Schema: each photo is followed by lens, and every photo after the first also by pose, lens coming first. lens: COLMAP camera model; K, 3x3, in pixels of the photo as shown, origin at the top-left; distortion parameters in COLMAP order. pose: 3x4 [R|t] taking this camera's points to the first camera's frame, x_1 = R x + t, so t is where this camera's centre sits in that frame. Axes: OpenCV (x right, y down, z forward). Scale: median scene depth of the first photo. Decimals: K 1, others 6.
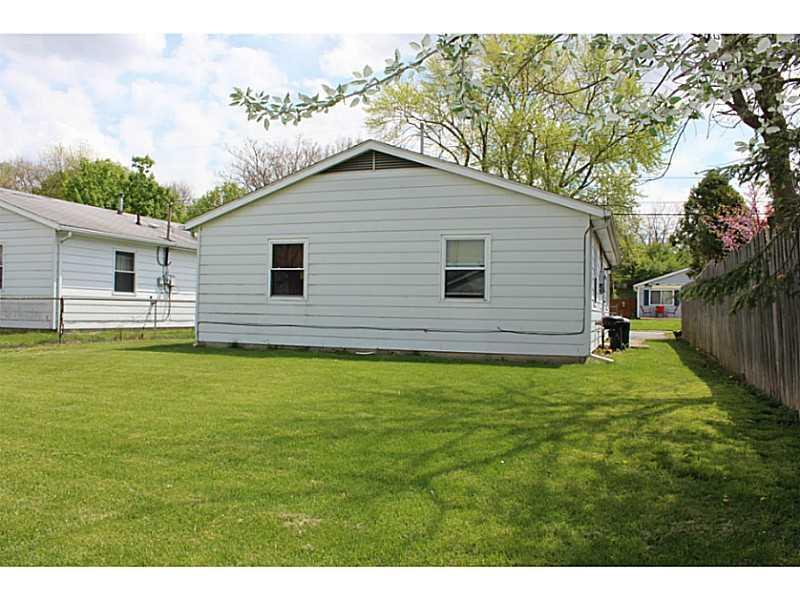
lens RADIAL K [[660.4, 0, 401.6], [0, 660.4, 300.3], [0, 0, 1]] dist [-0.091284, 0.017342]
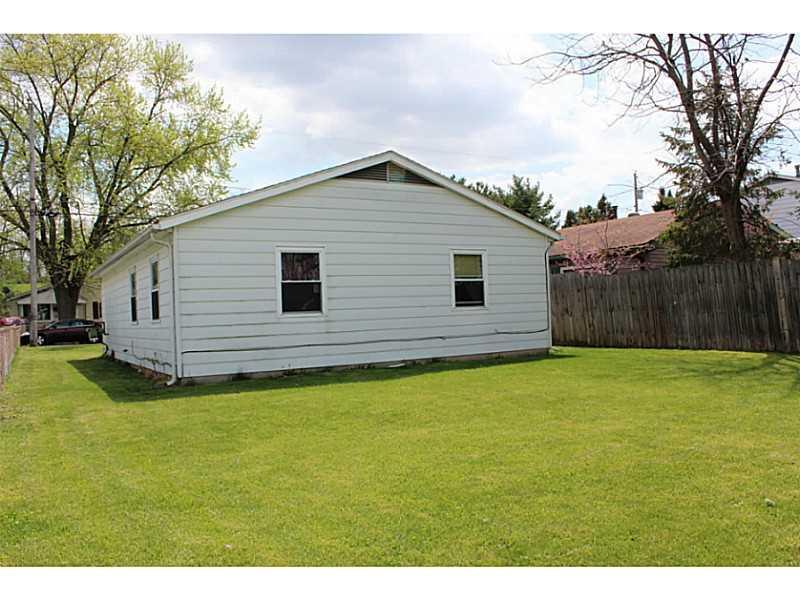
lens RADIAL K [[660.4, 0, 401.7], [0, 660.4, 299.3], [0, 0, 1]] dist [-0.091284, 0.017342]
pose [[0.639508, -0.024008, 0.768409, -0.772880], [0.045505, 0.998942, -0.006661, -0.012065], [-0.767436, 0.039226, 0.639924, 0.342809]]
